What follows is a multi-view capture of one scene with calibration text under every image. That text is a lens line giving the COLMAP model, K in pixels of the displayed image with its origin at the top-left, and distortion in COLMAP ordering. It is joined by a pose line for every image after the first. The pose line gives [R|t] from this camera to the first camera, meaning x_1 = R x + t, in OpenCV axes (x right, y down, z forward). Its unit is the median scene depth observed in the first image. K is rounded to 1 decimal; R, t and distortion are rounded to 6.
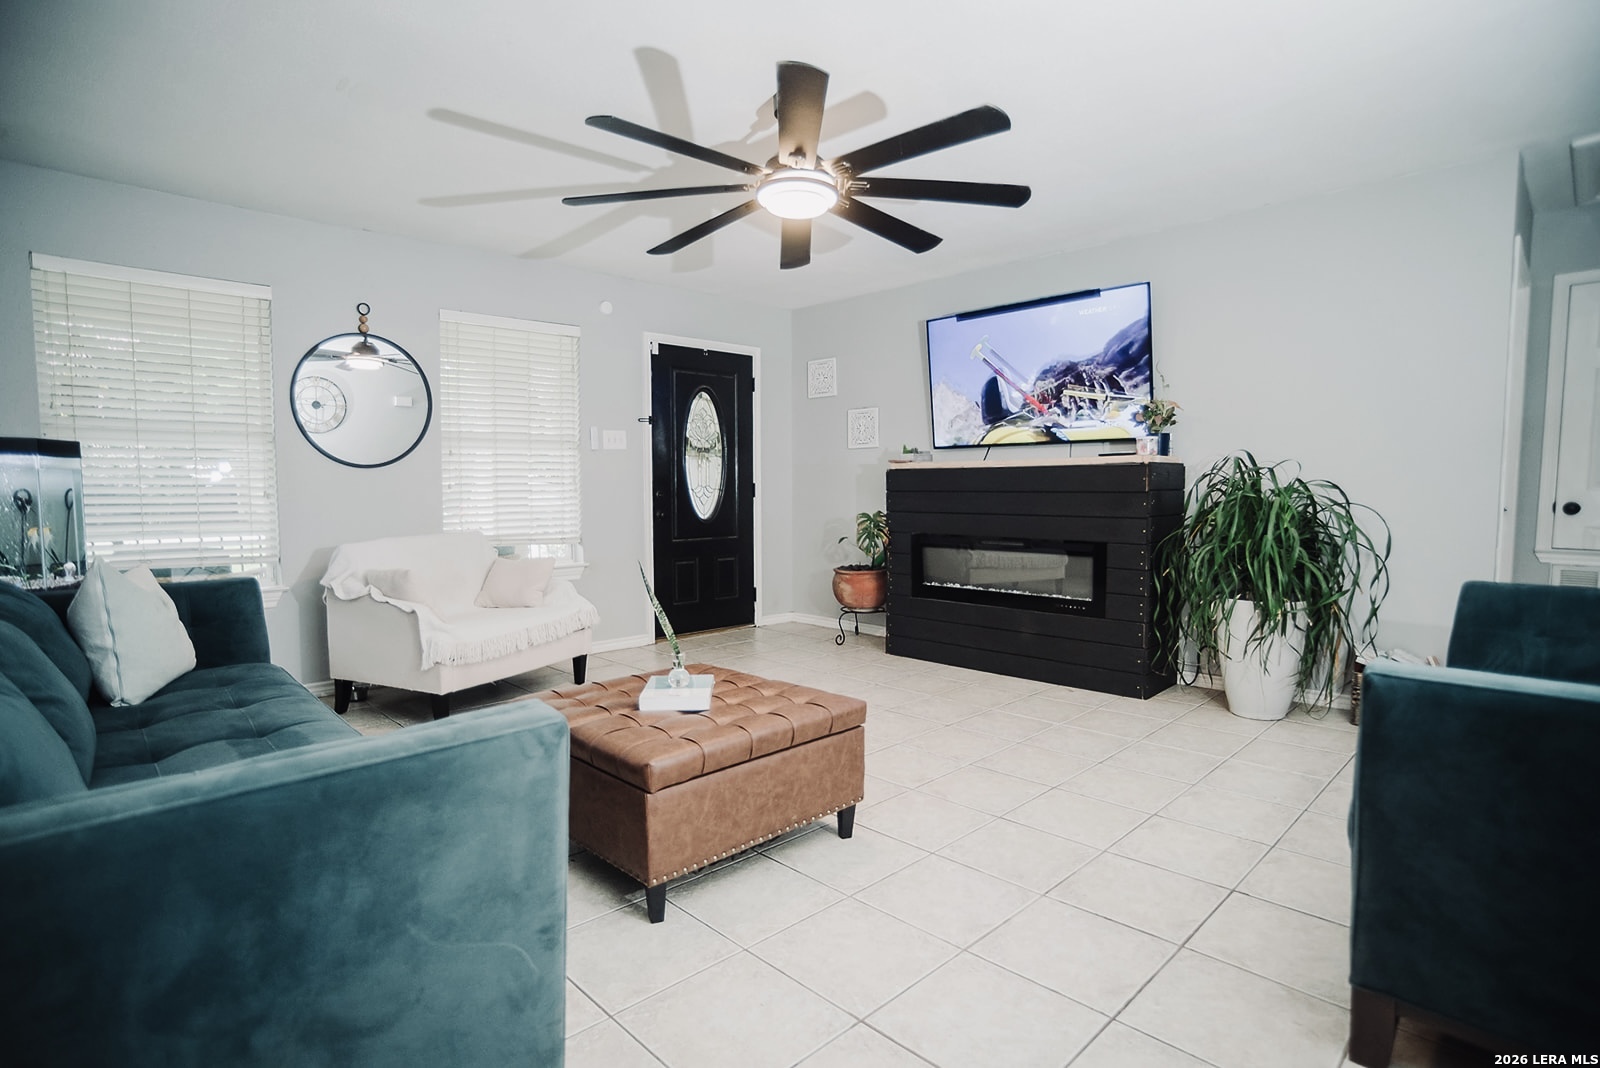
lens RADIAL K [[807.5, 0, 793.8], [0, 807.5, 534.5], [0, 0, 1]] dist [-0.073026, 0.023285]
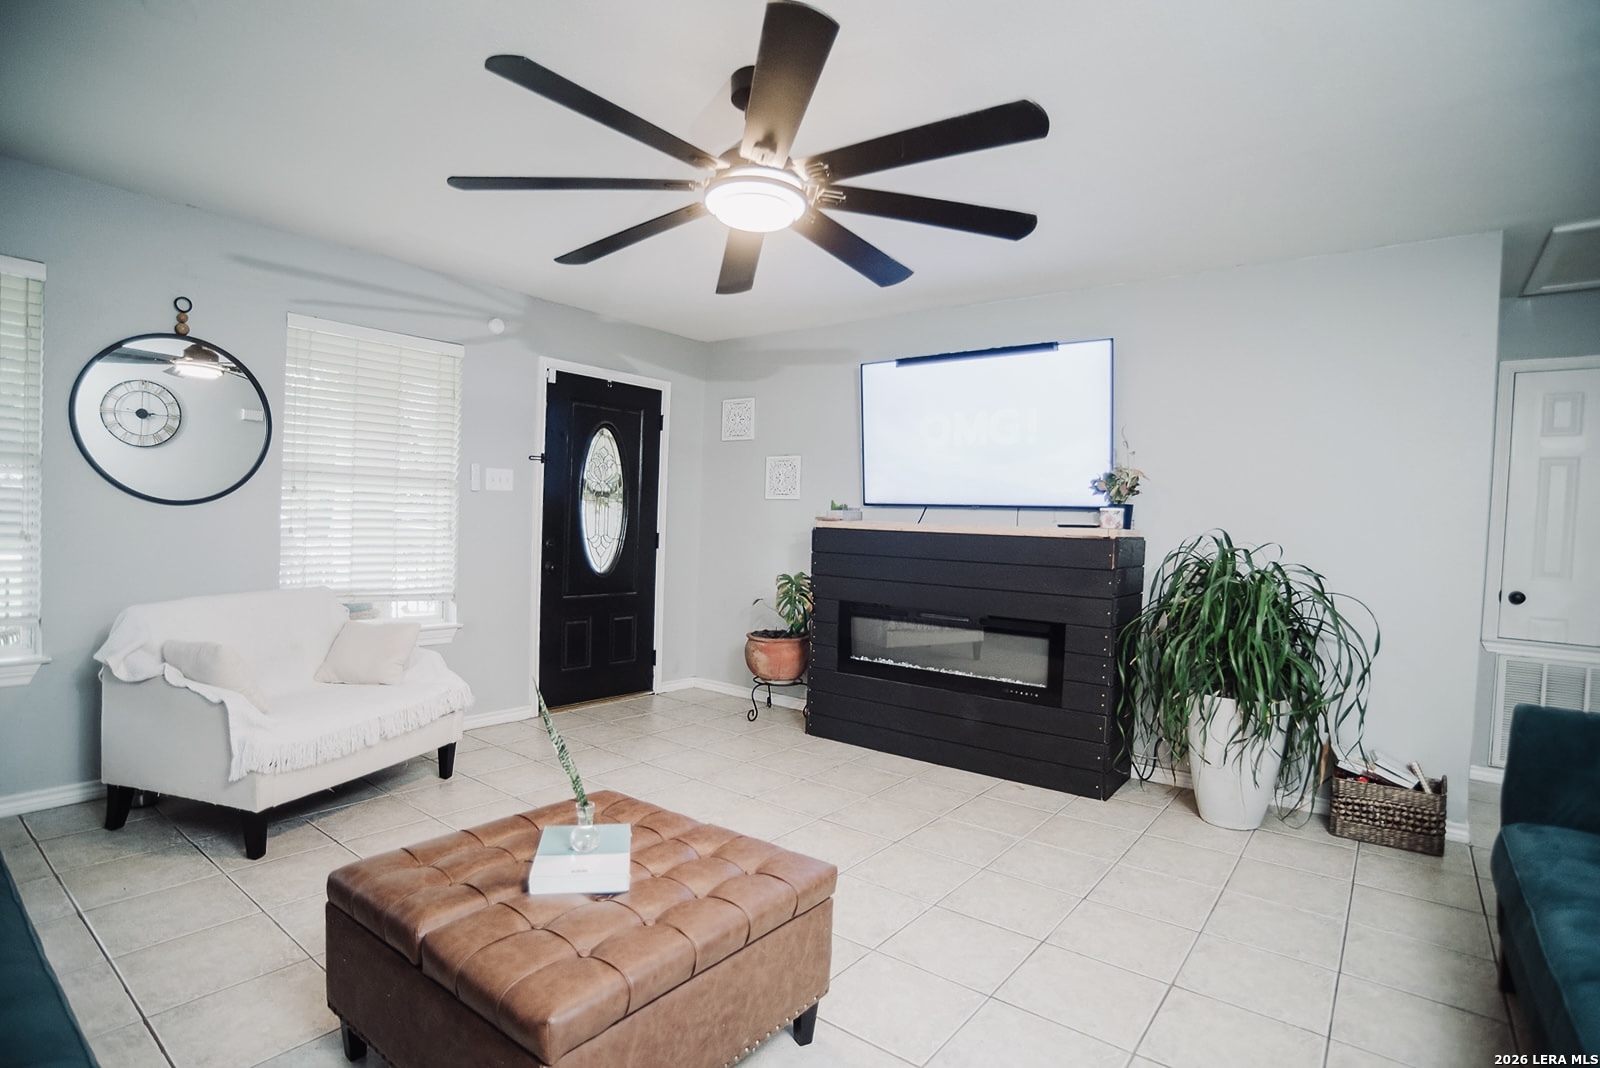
lens RADIAL K [[807.5, 0, 792.5], [0, 807.5, 539.6], [0, 0, 1]] dist [-0.073026, 0.023285]
pose [[0.989612, 0.036376, 0.139086, -0.041731], [-0.031264, 0.998759, -0.038762, -0.041838], [-0.140324, 0.034011, 0.989521, 0.157870]]
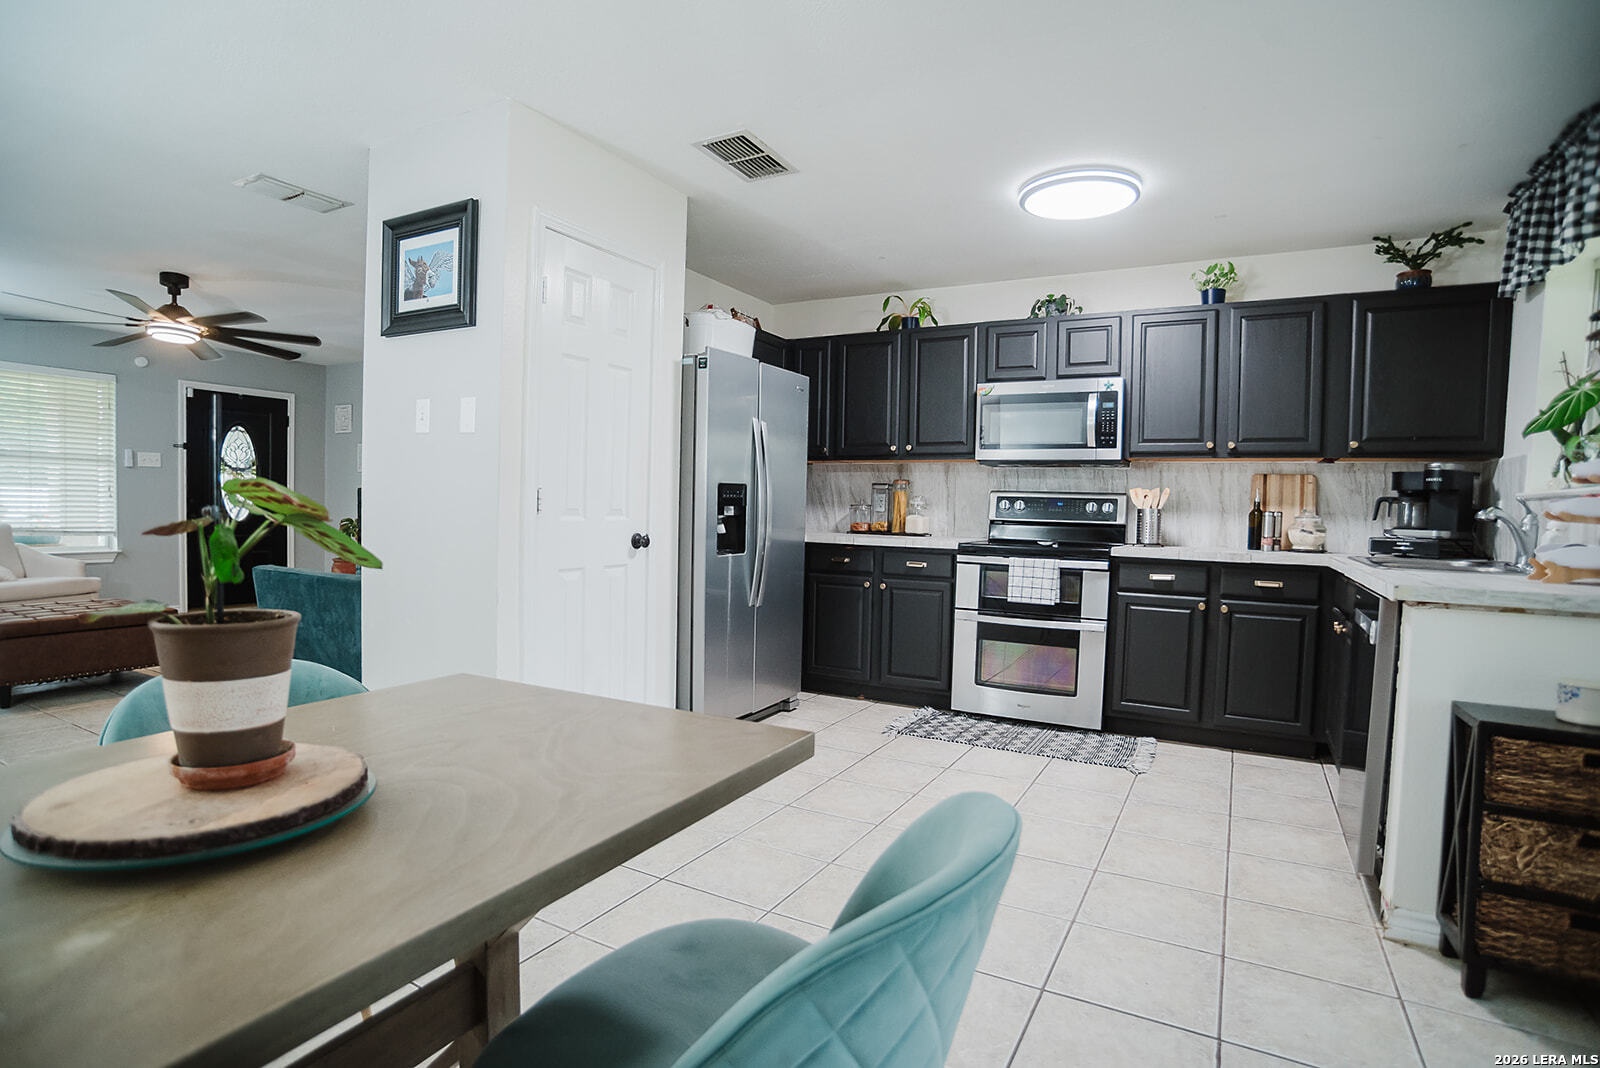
lens RADIAL K [[807.5, 0, 800.3], [0, 807.5, 543.4], [0, 0, 1]] dist [-0.073026, 0.023285]
pose [[0.953353, 0.013464, 0.301556, 0.596333], [-0.007649, 0.999761, -0.020456, 0.057919], [-0.301760, 0.017195, 0.953229, -0.792053]]
